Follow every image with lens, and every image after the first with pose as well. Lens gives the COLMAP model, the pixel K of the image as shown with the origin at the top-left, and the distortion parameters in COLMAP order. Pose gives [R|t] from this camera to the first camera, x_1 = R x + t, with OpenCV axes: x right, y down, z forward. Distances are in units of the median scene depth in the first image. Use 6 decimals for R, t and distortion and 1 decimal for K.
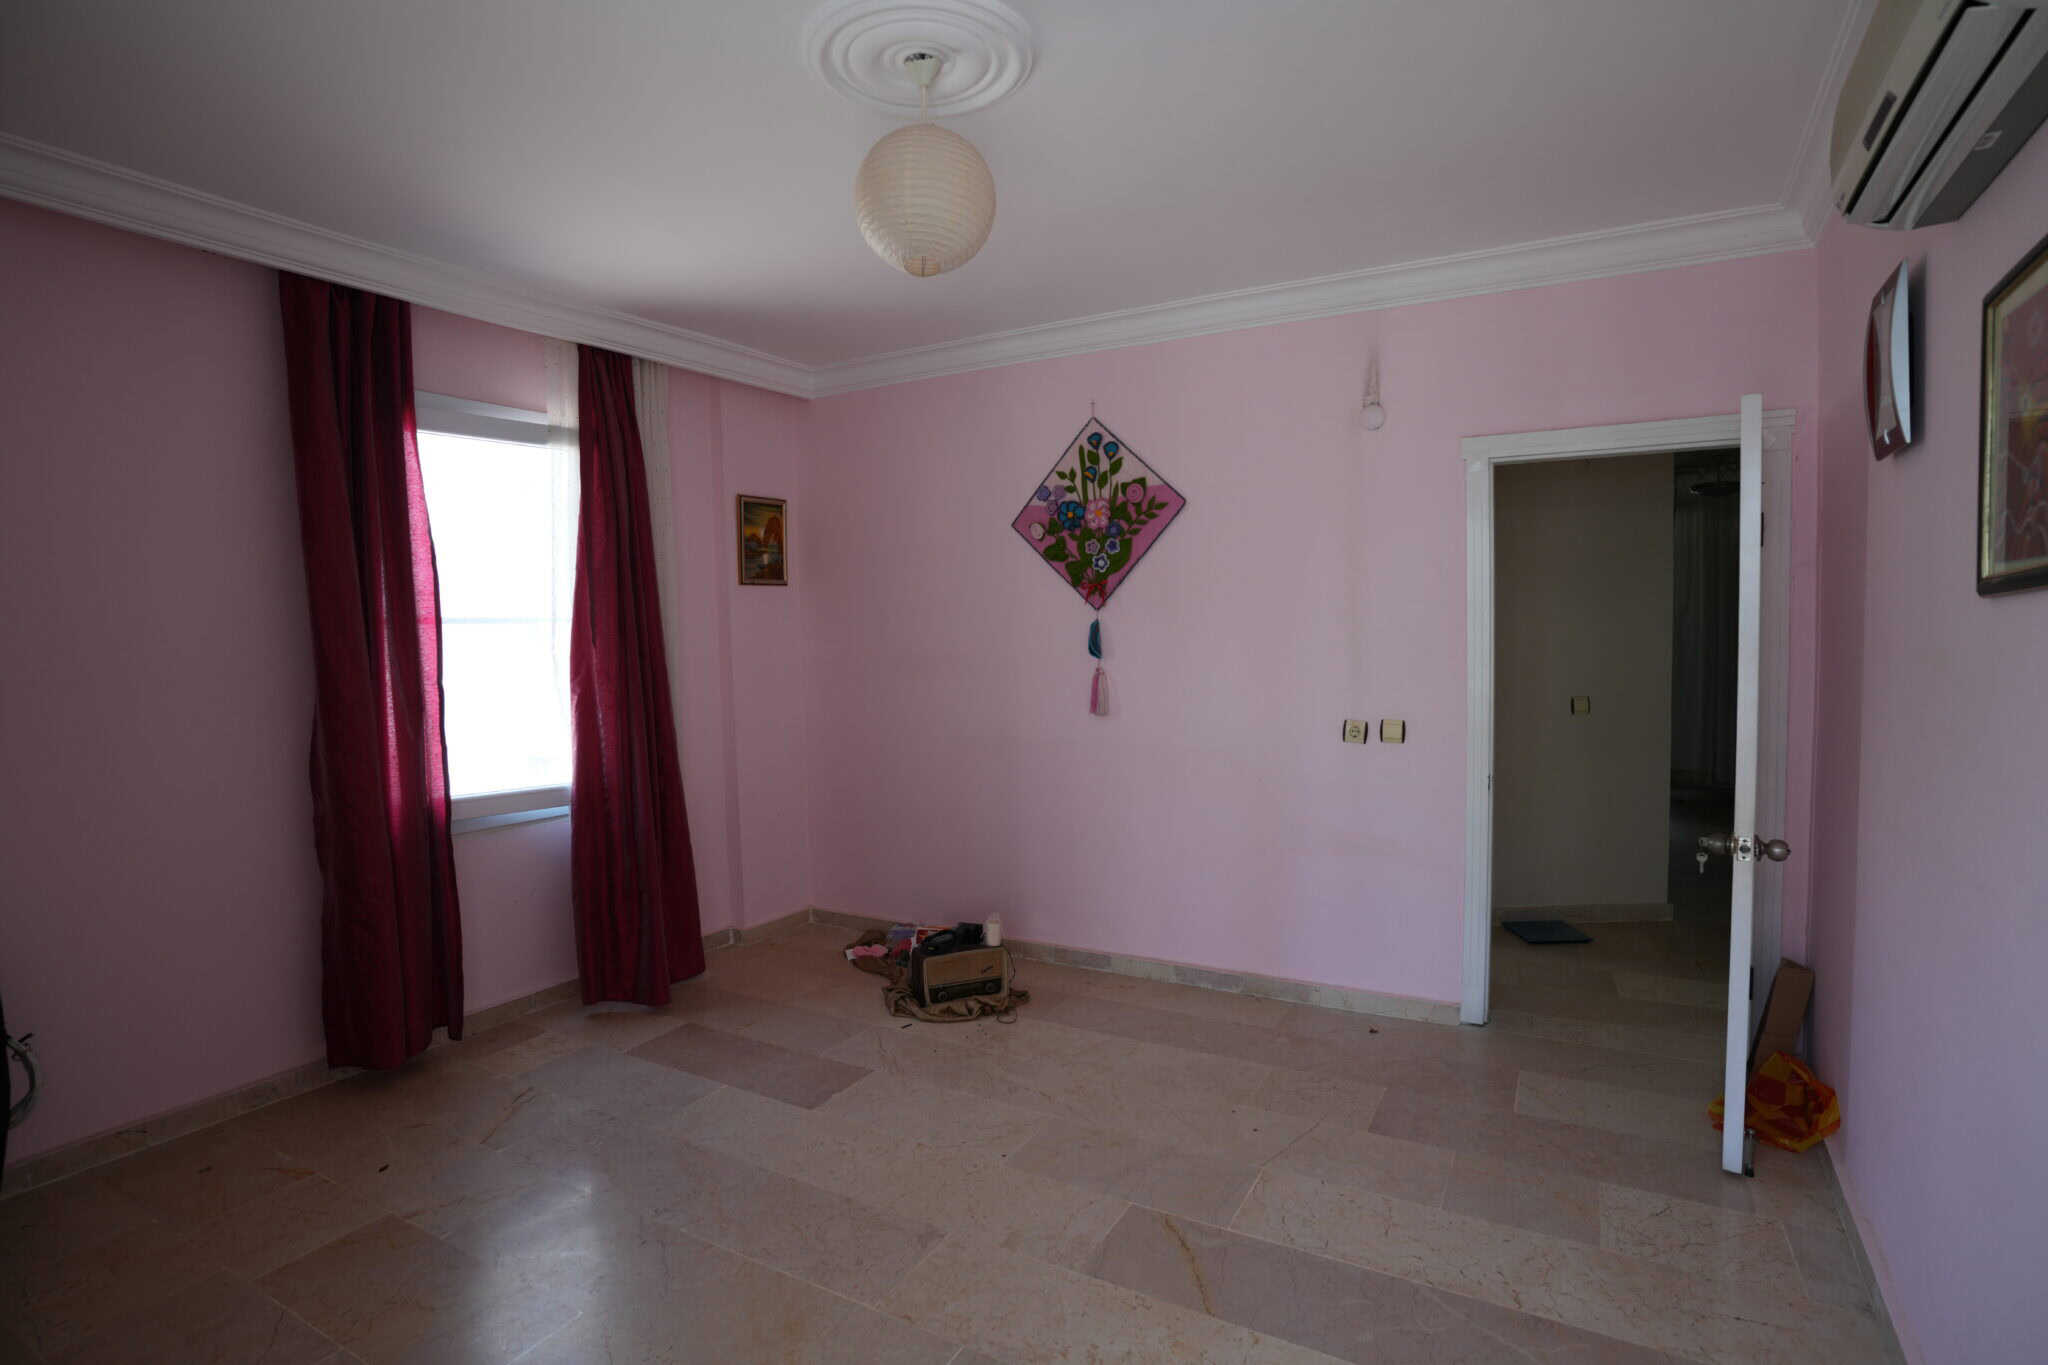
lens RADIAL K [[1004.4, 0, 1020.8], [0, 1004.4, 680.8], [0, 0, 1]] dist [-0.074170, 0.036552]
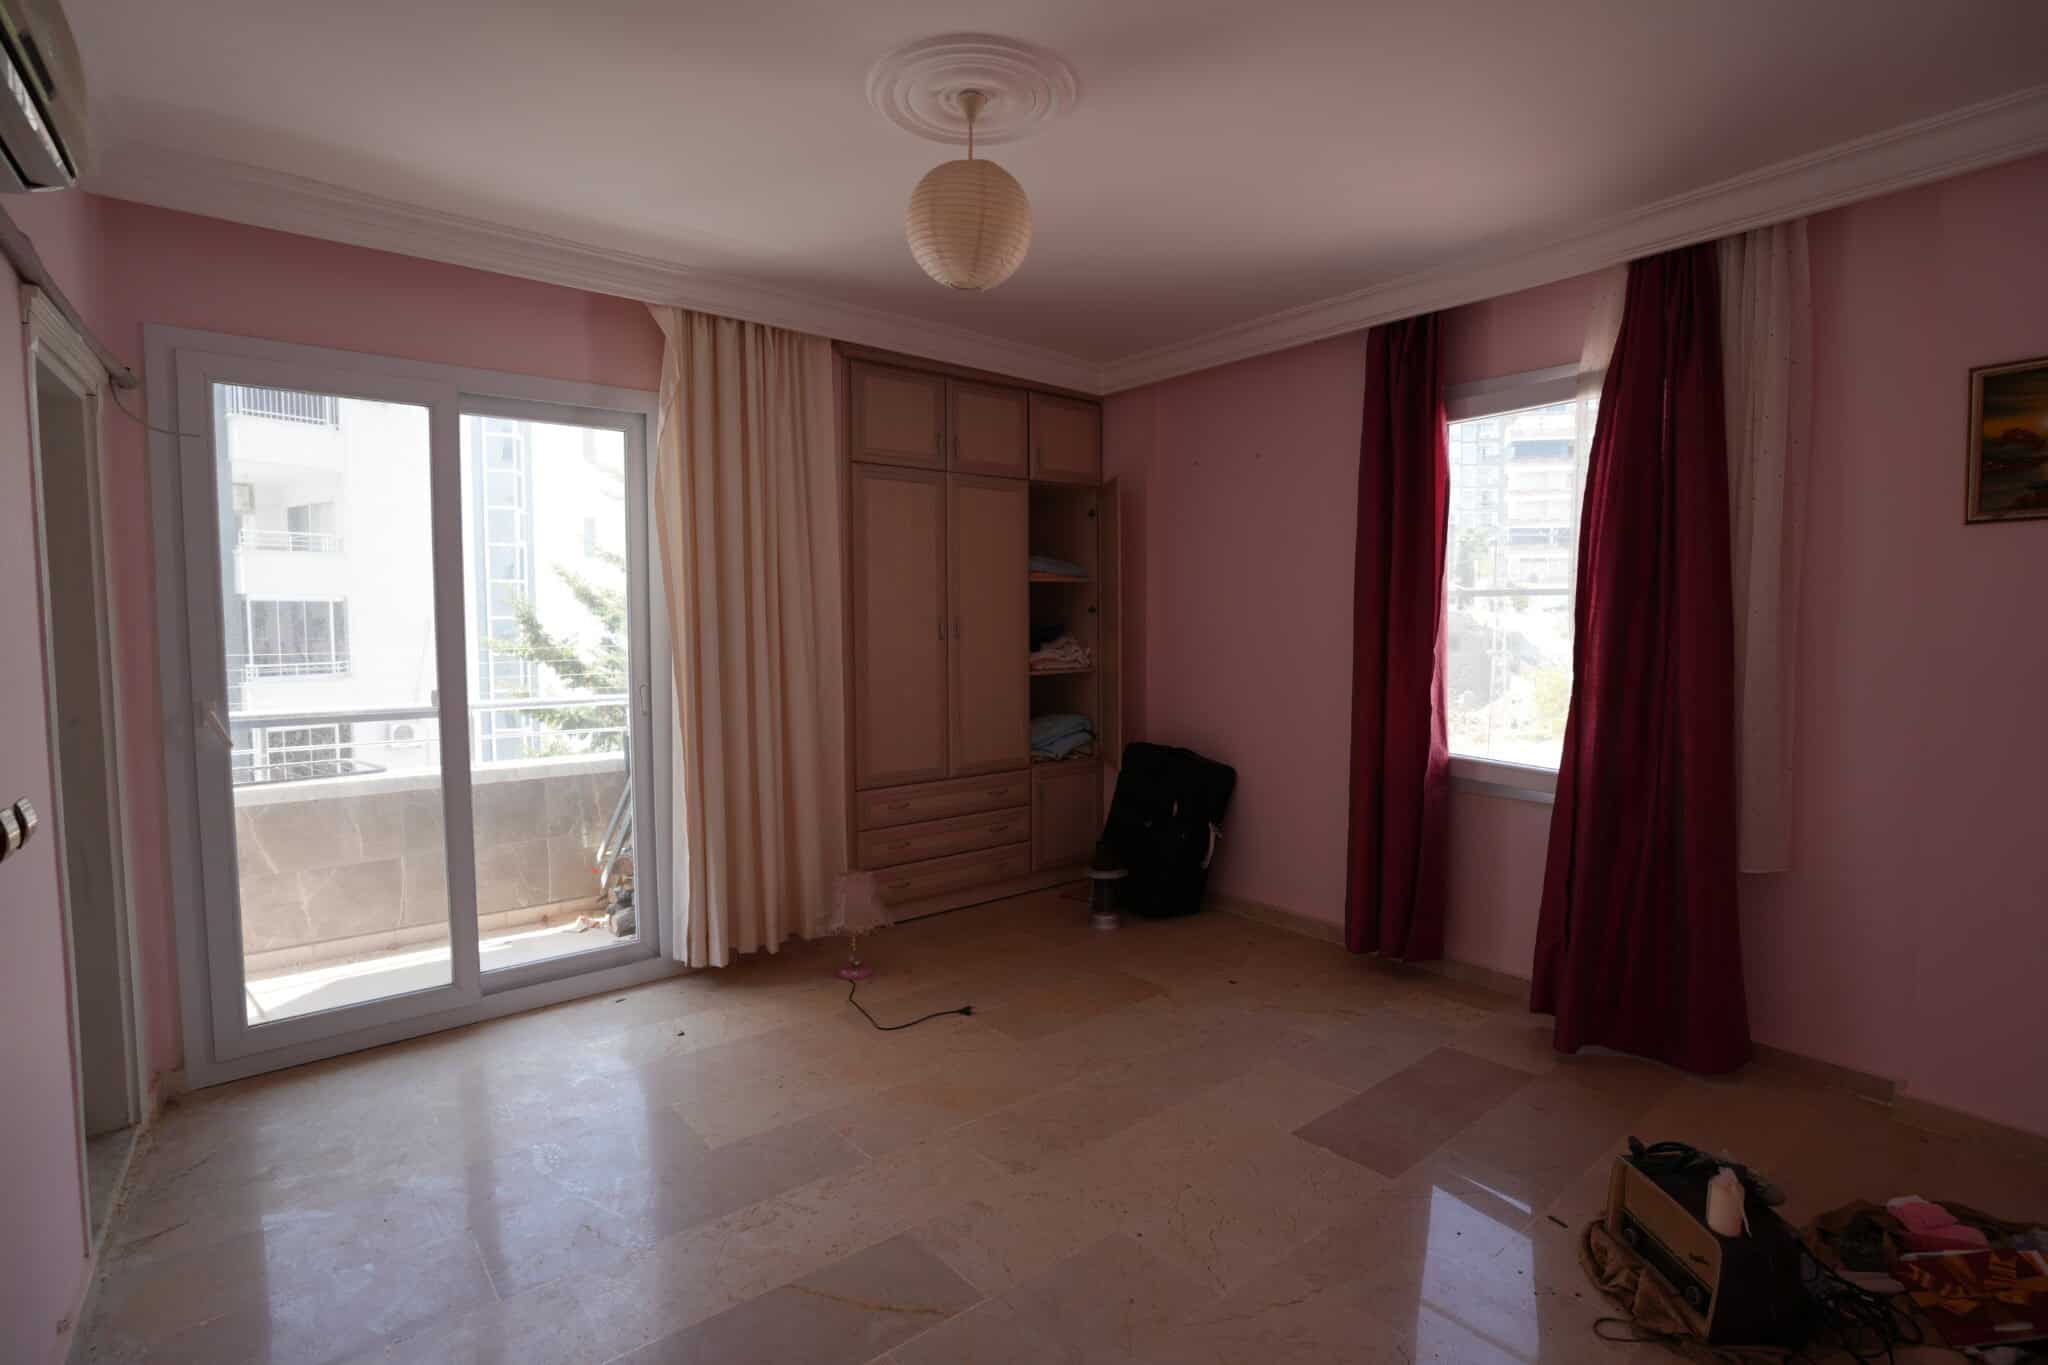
lens RADIAL K [[1004.4, 0, 1020.8], [0, 1004.4, 680.8], [0, 0, 1]] dist [-0.074170, 0.036552]
pose [[-0.360477, 0.077461, -0.929546, 0.626584], [-0.041012, 0.994266, 0.098758, -0.053864], [0.931866, 0.073722, -0.355233, 0.965632]]
